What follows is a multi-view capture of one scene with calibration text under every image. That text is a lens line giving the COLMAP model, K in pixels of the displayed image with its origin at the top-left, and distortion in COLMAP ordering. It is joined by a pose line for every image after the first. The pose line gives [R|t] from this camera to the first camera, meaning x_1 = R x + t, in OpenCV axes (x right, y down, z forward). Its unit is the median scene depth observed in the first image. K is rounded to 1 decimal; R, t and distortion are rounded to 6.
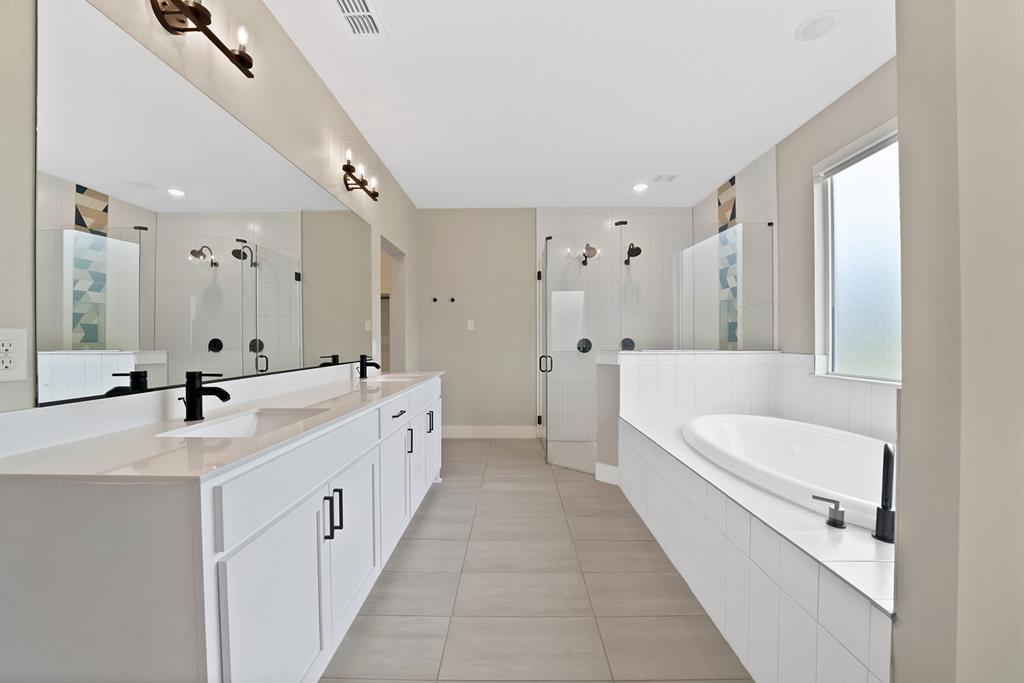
lens RADIAL K [[371.4, 0, 504.9], [0, 371.4, 341.9], [0, 0, 1]] dist [-0.013333, 0.000197]
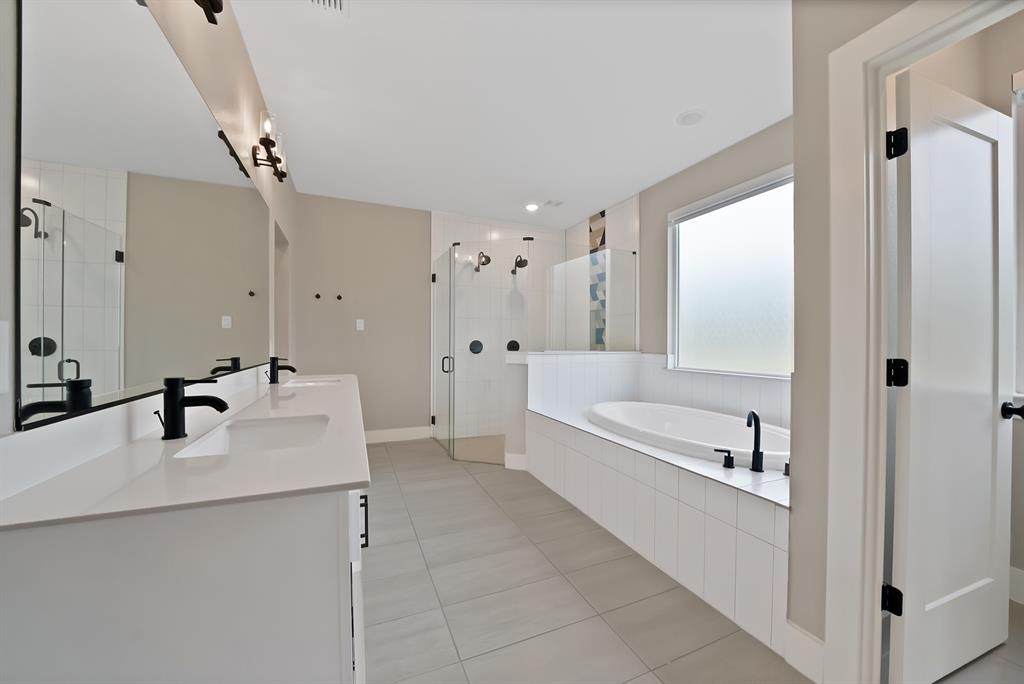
lens RADIAL K [[371.4, 0, 497.8], [0, 371.4, 345.3], [0, 0, 1]] dist [-0.013333, 0.000197]
pose [[0.921500, 0.003251, 0.388364, -0.212333], [-0.005184, 0.999979, 0.003929, 0.000880], [-0.388343, -0.005634, 0.921498, -0.008369]]
